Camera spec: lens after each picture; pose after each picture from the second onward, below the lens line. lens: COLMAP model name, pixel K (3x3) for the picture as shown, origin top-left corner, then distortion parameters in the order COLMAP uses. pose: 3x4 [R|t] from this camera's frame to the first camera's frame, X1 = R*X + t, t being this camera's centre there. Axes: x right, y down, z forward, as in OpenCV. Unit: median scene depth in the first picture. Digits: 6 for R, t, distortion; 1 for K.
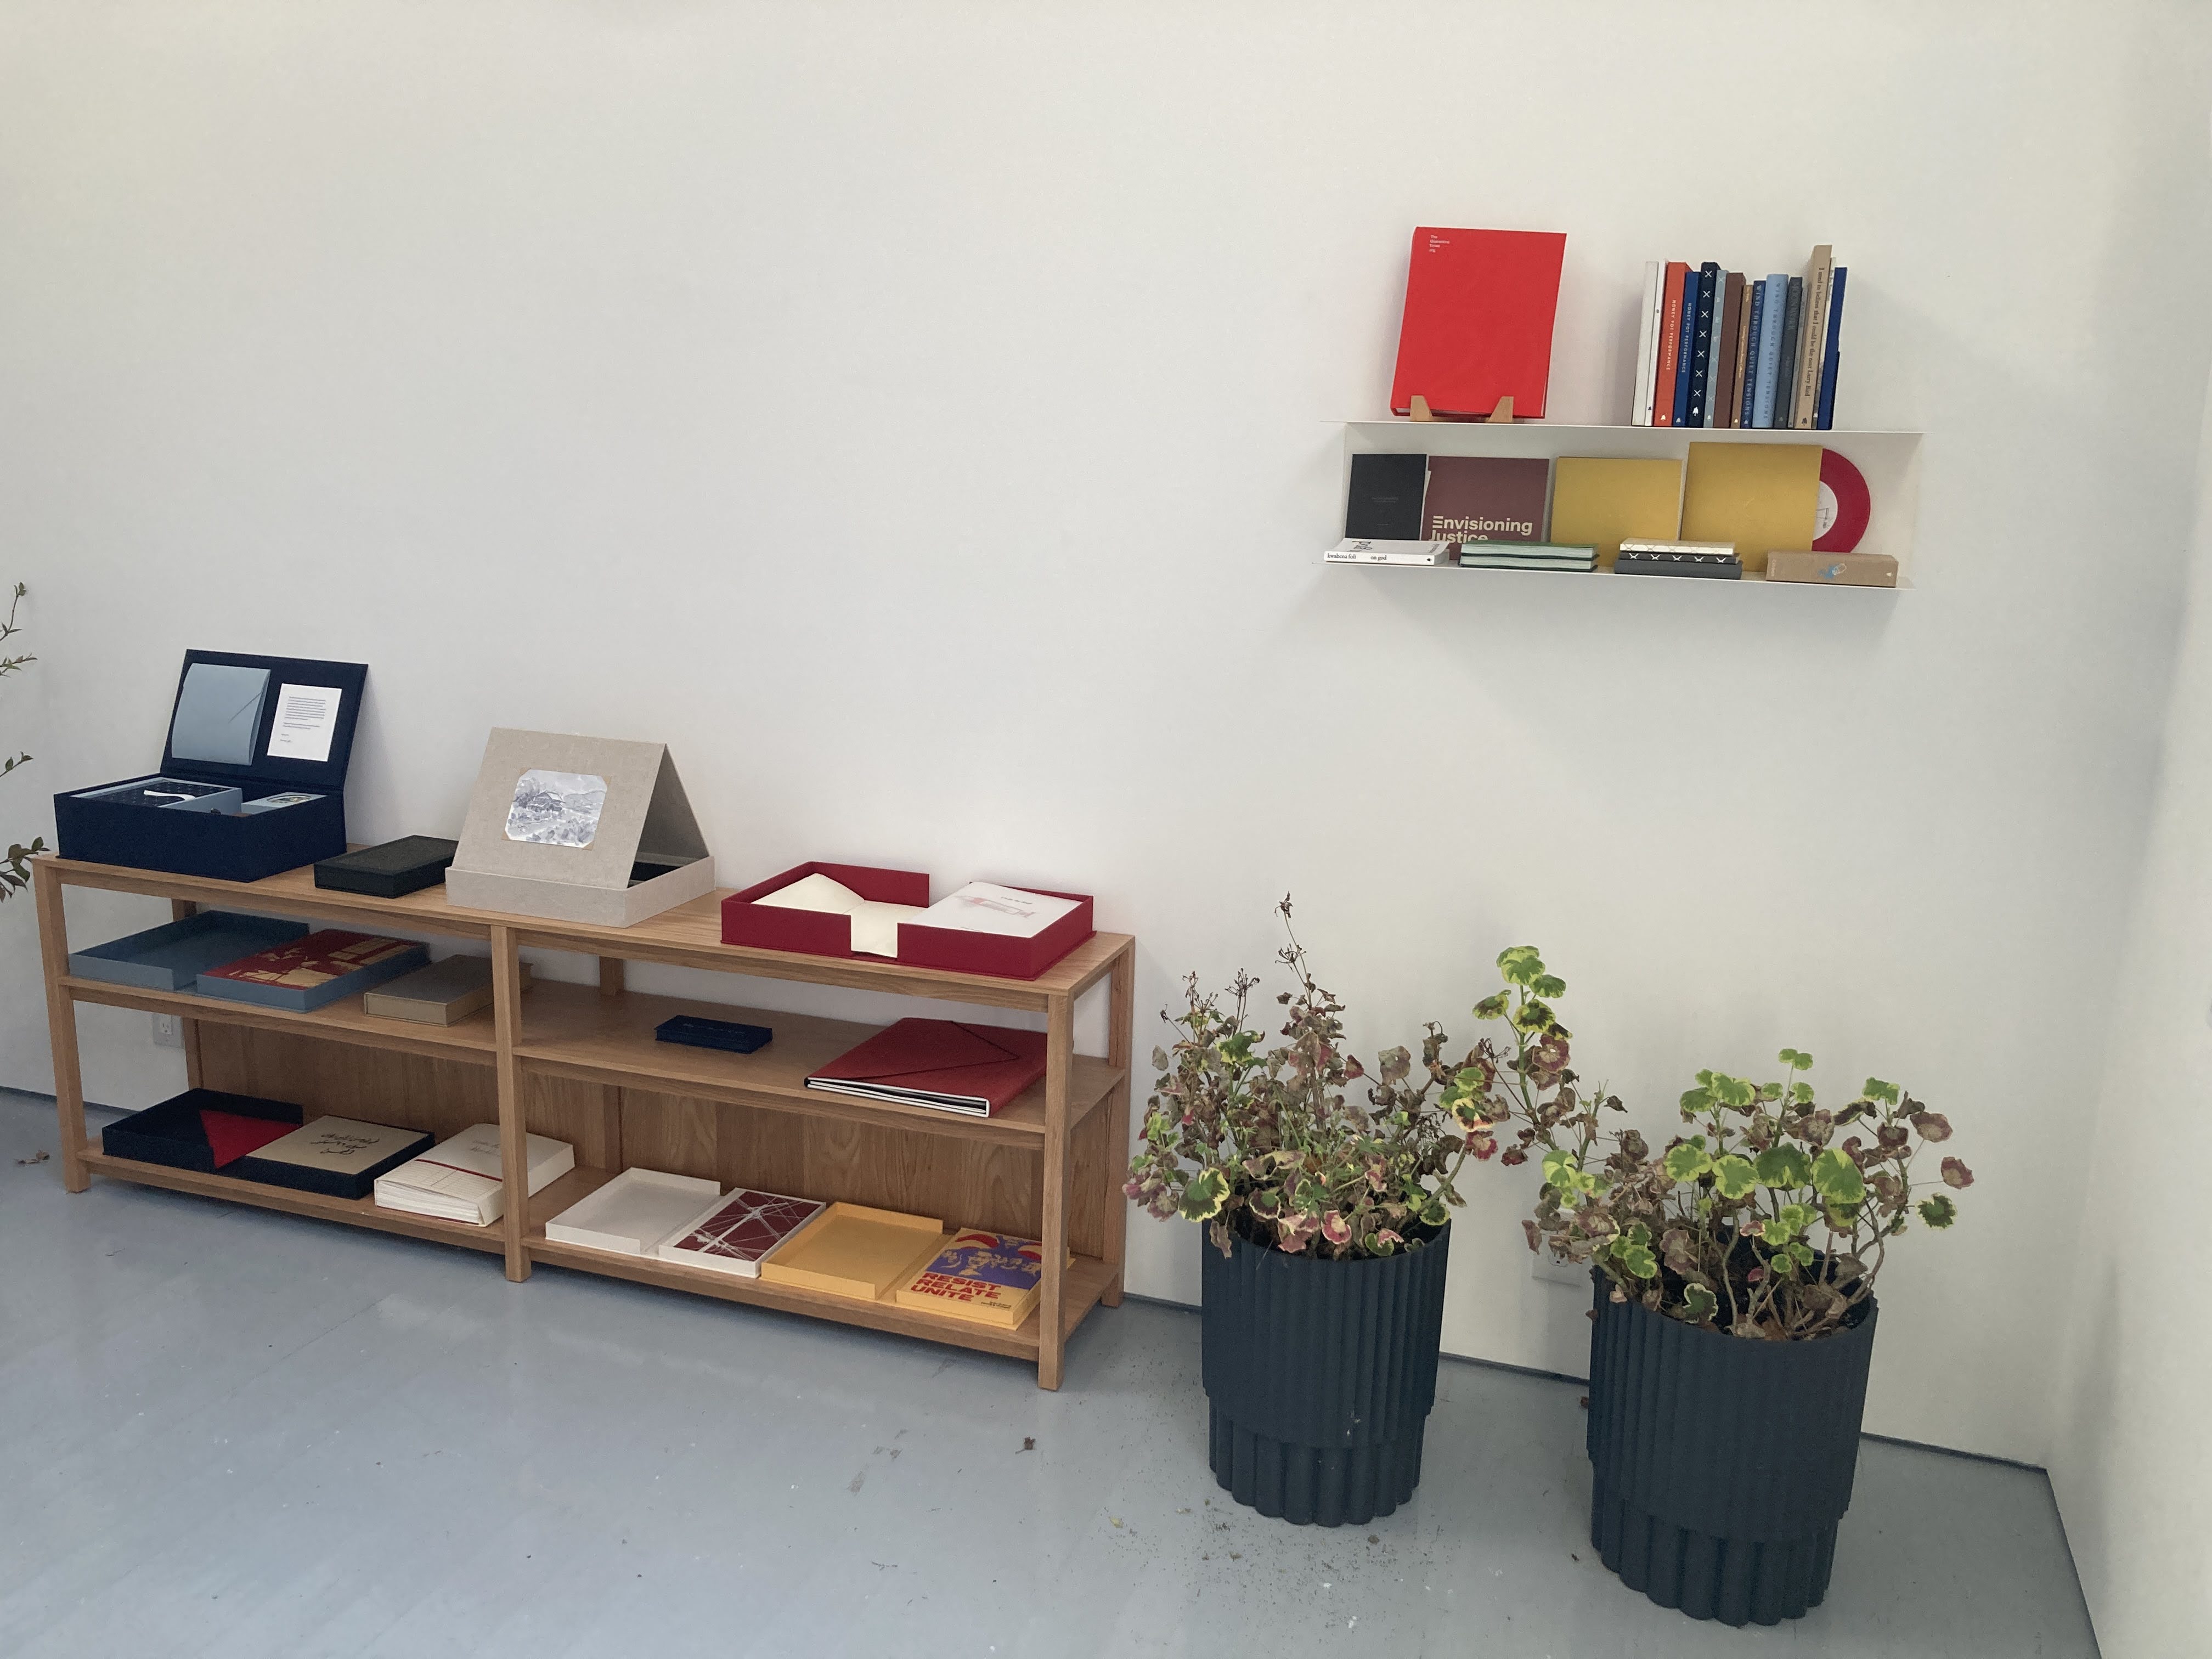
lens RADIAL K [[1790.9, 0, 1106.0], [0, 1790.9, 829.5], [0, 0, 1]] dist [-0.005858, -0.002677]
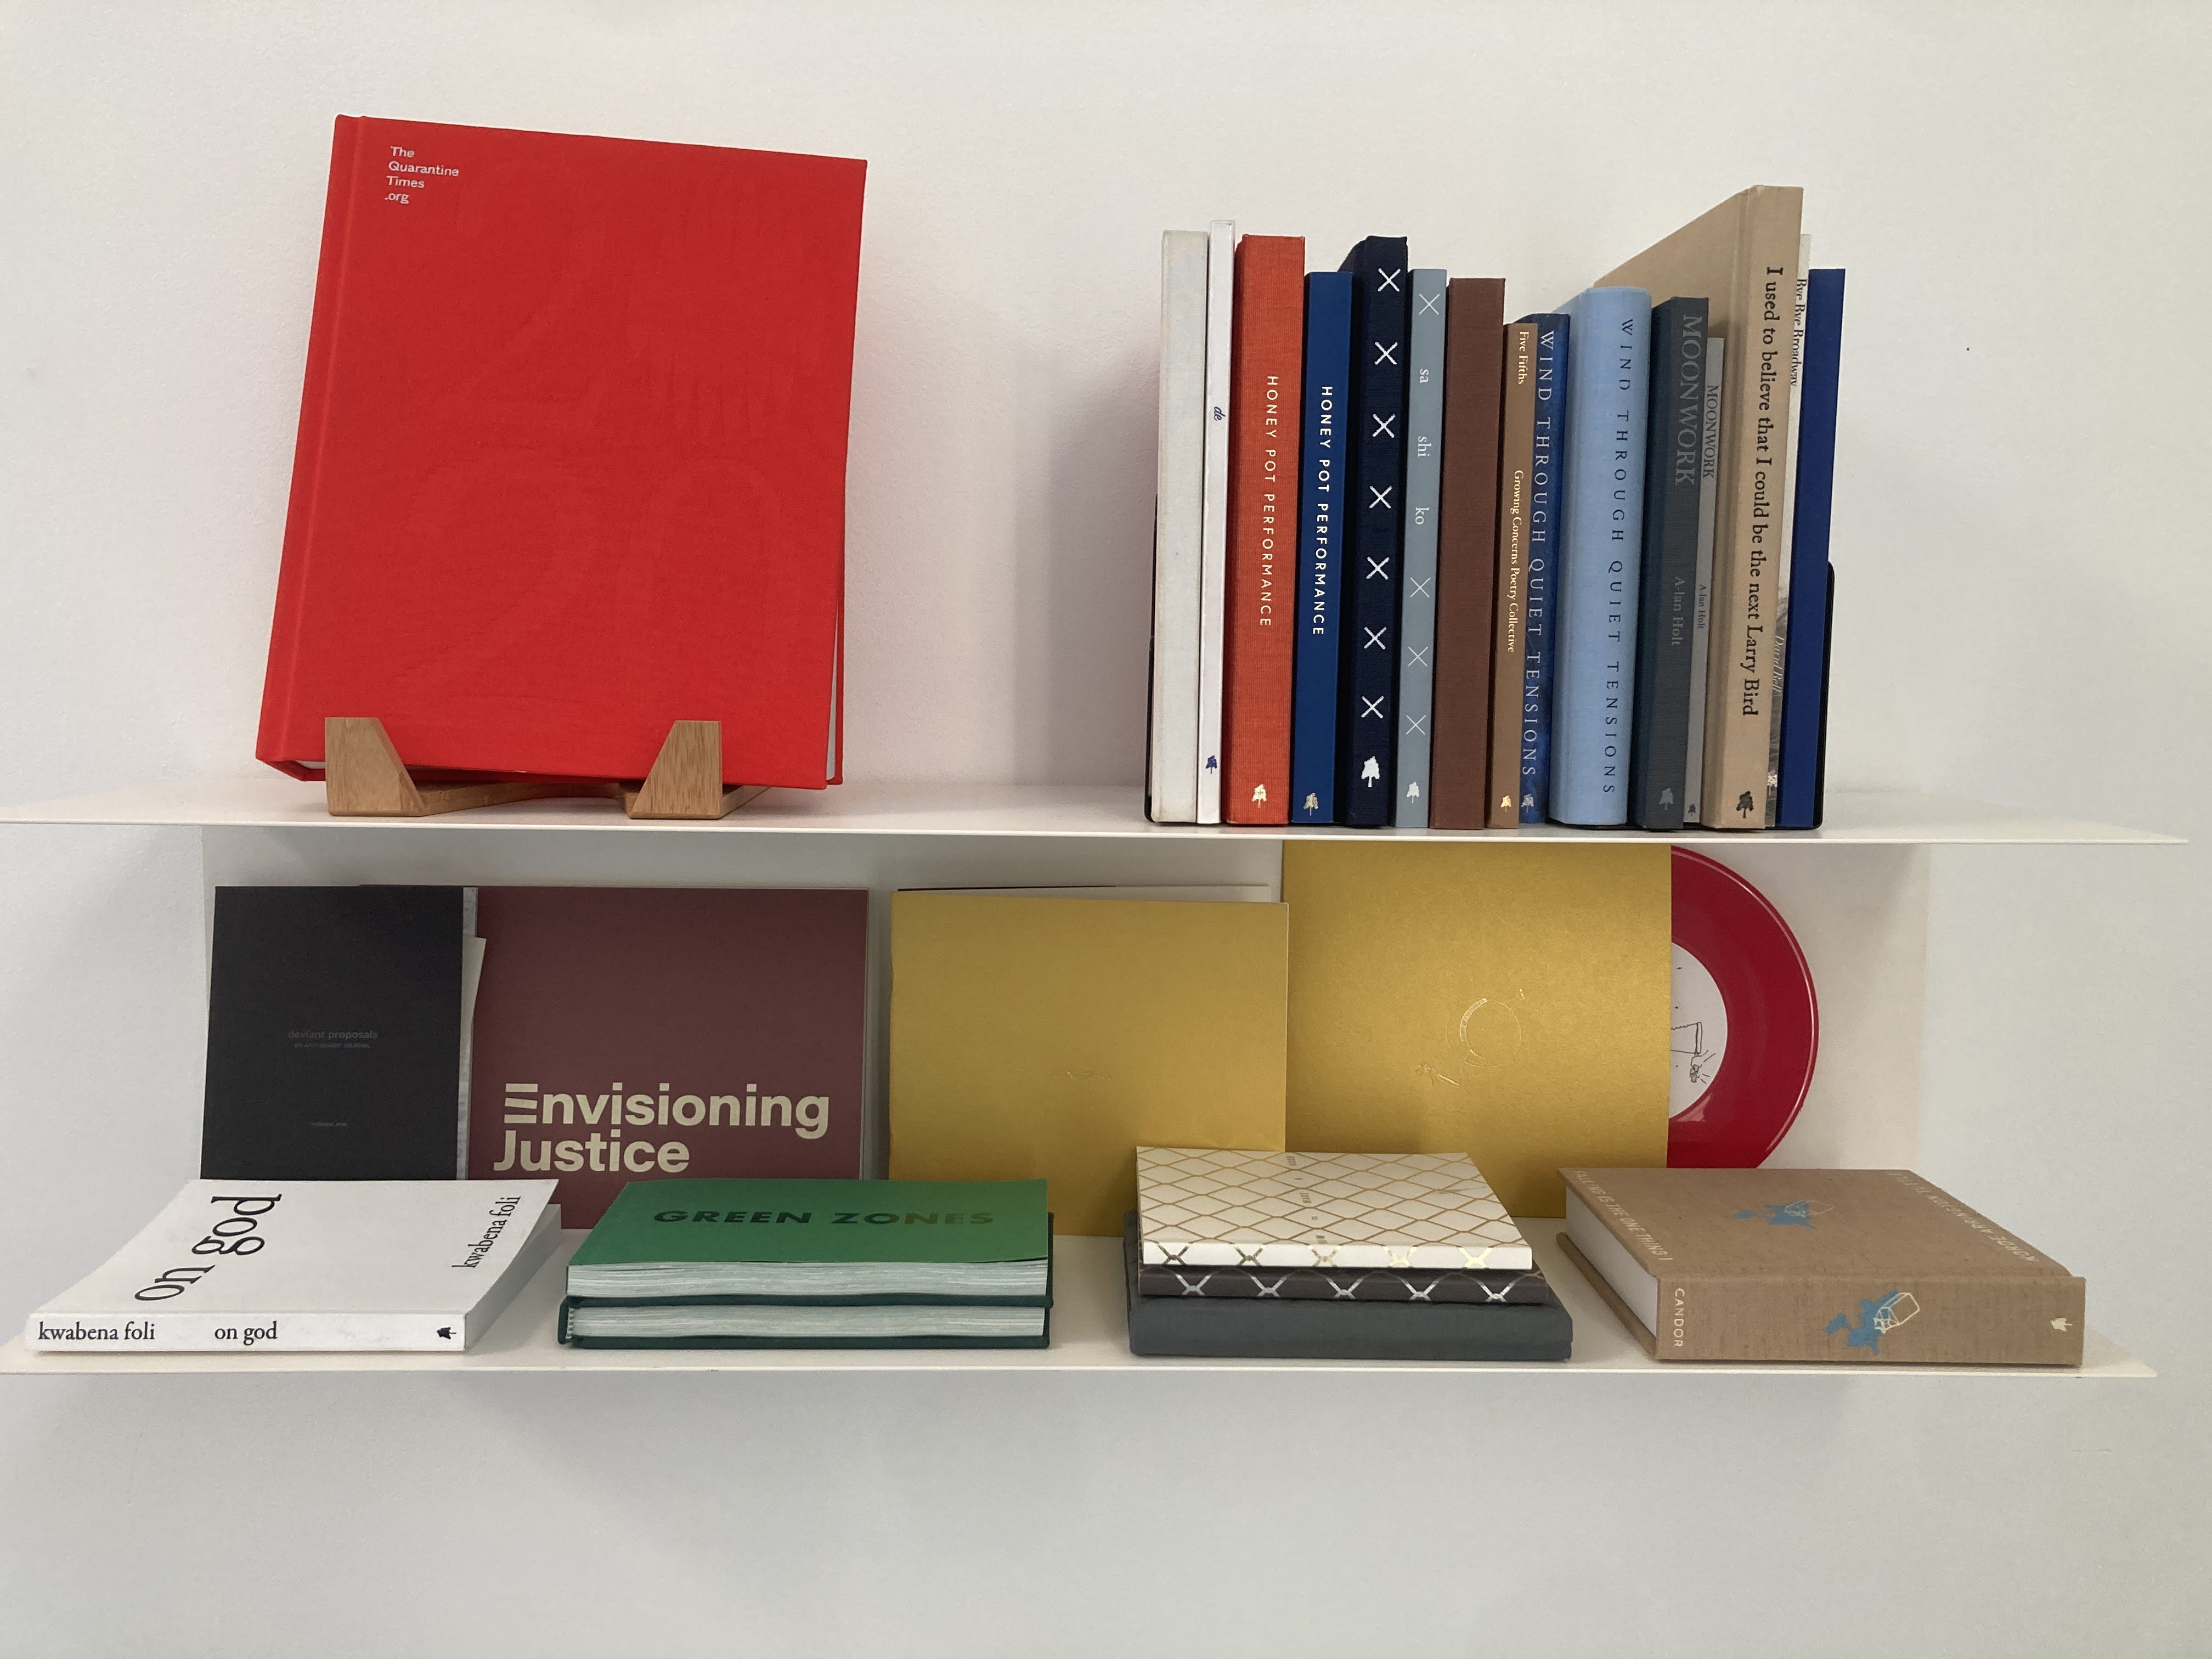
lens RADIAL K [[1836.1, 0, 1108.7], [0, 1836.1, 821.3], [0, 0, 1]] dist [0.028773, -0.007276]
pose [[0.935720, -0.046582, 0.349656, 0.190858], [0.085774, 0.991538, -0.097445, -0.200535], [-0.342158, 0.121172, 0.931797, 0.745211]]
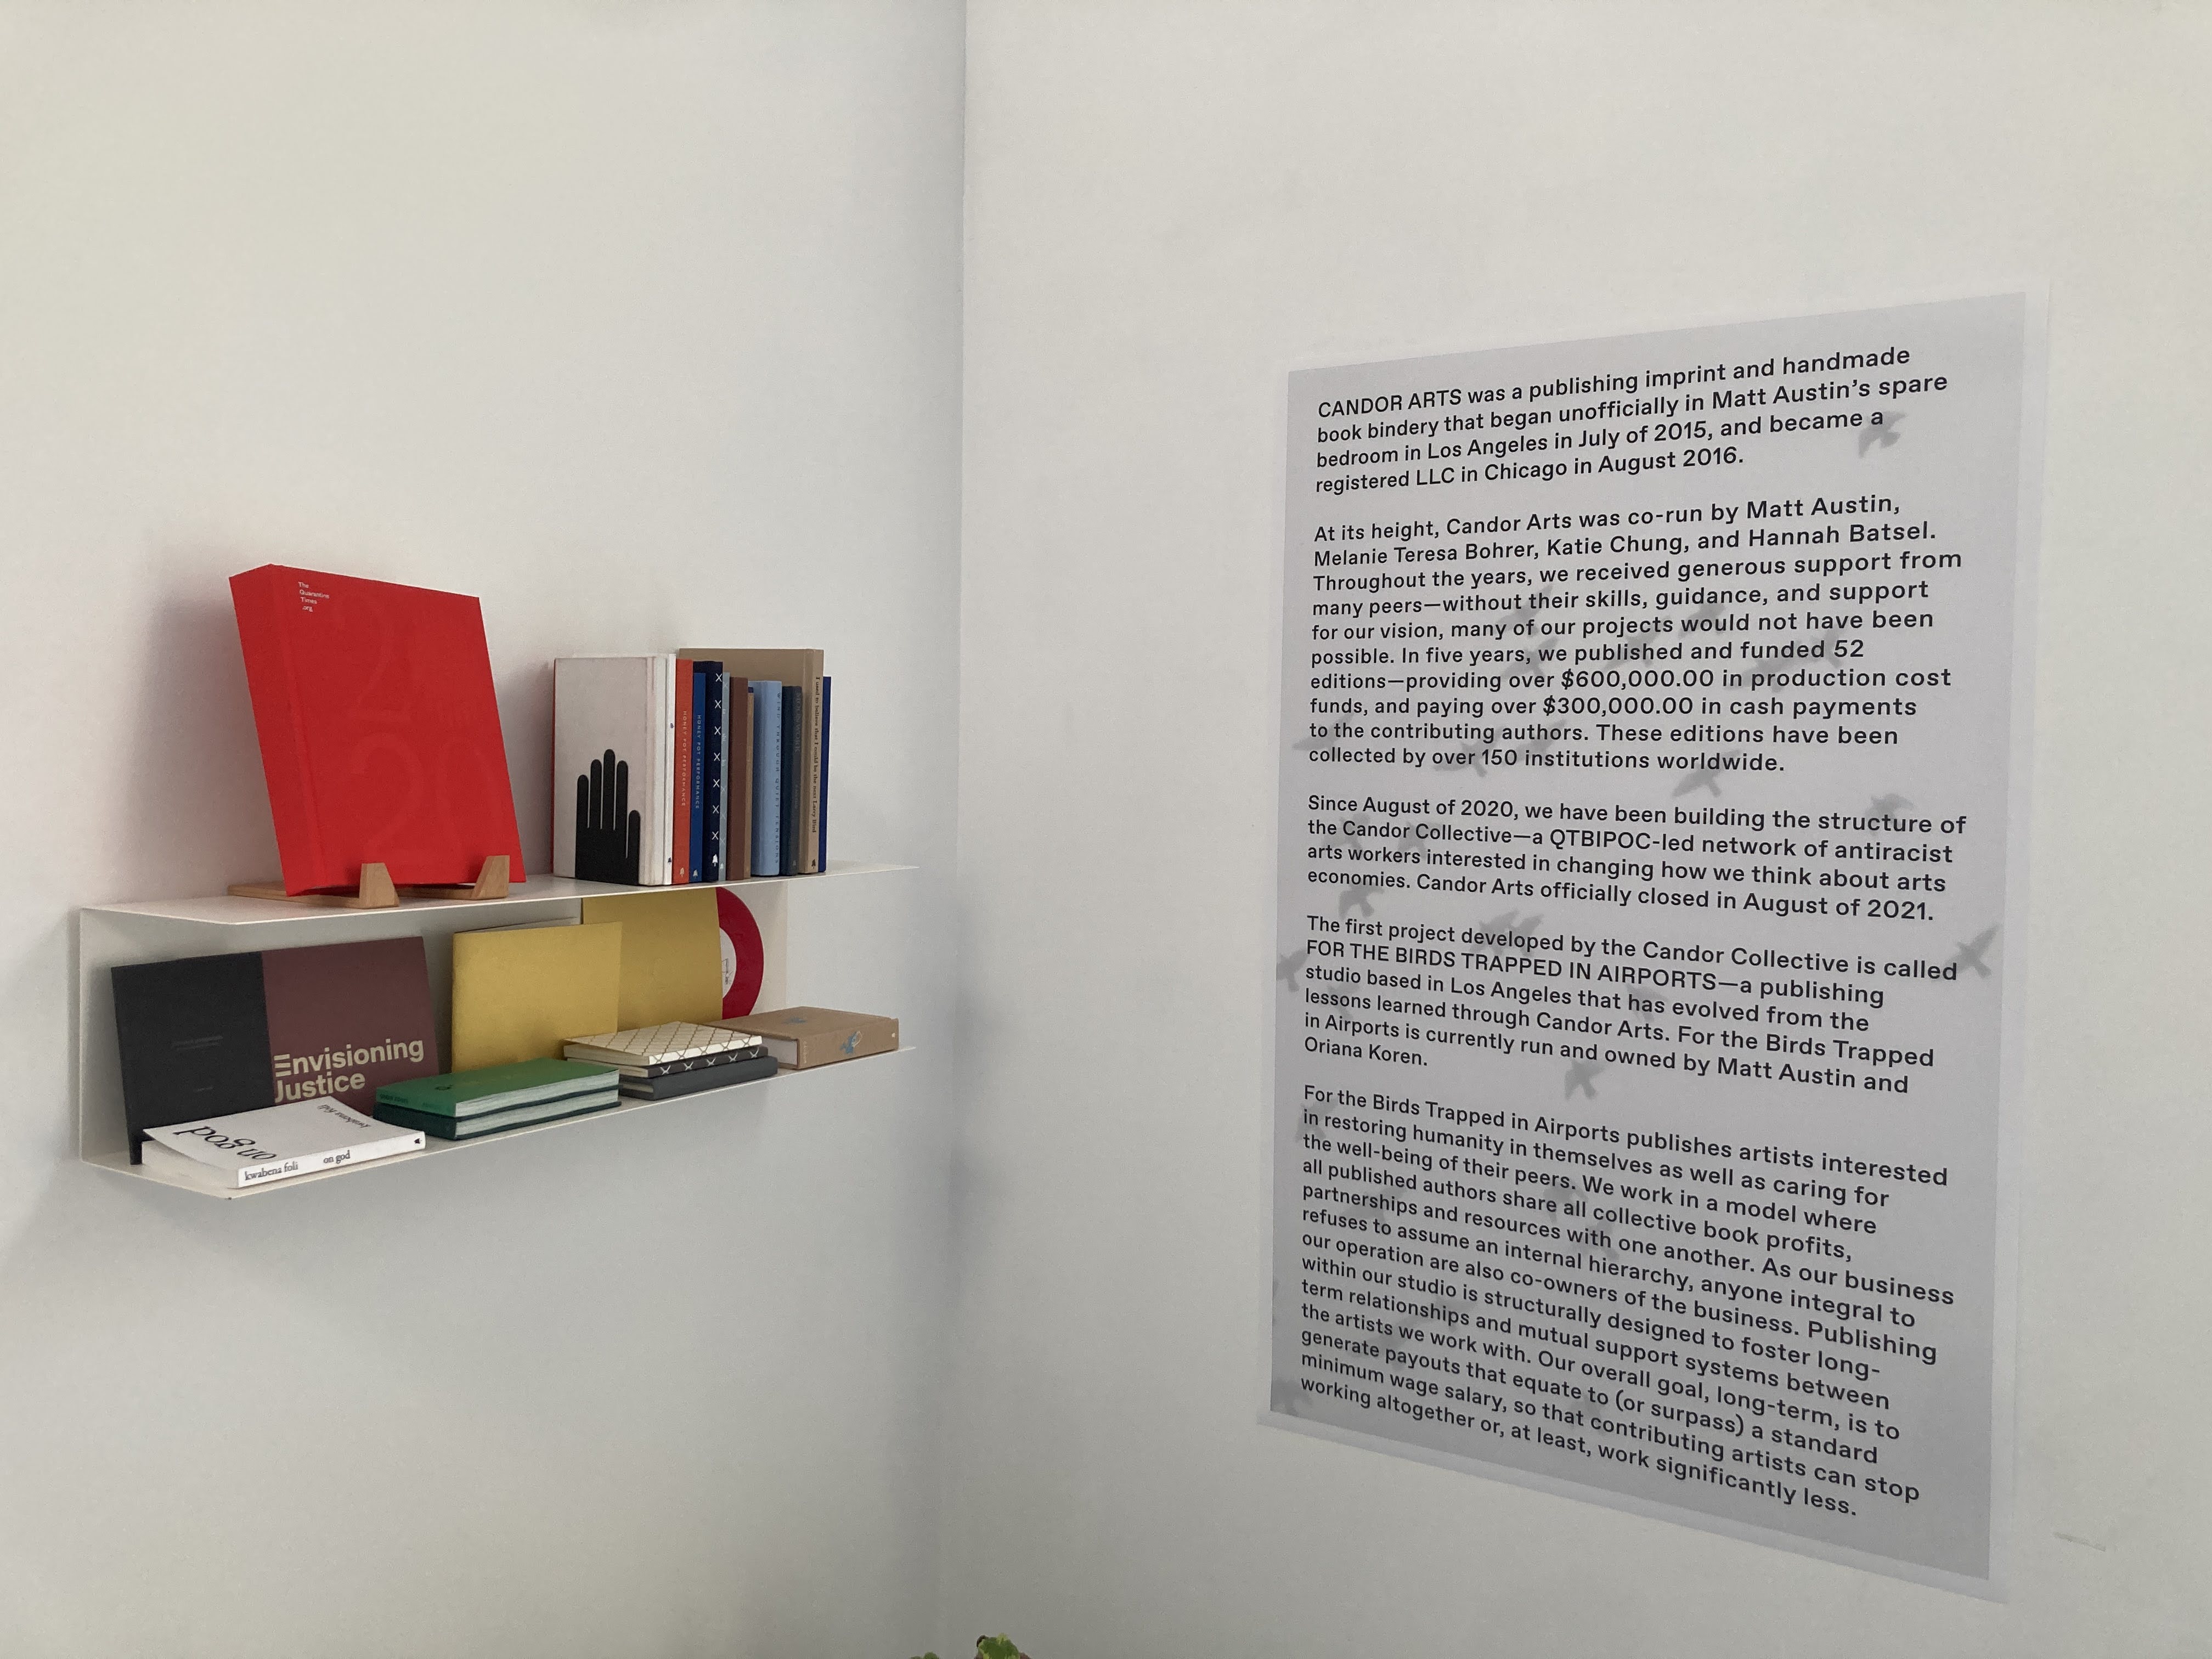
lens RADIAL K [[1790.9, 0, 1106.0], [0, 1790.9, 829.5], [0, 0, 1]] dist [-0.005858, -0.002677]
pose [[0.222546, -0.067425, 0.972588, -0.334585], [0.196524, 0.980230, 0.022986, -0.230028], [-0.954909, 0.186021, 0.231397, 0.675099]]
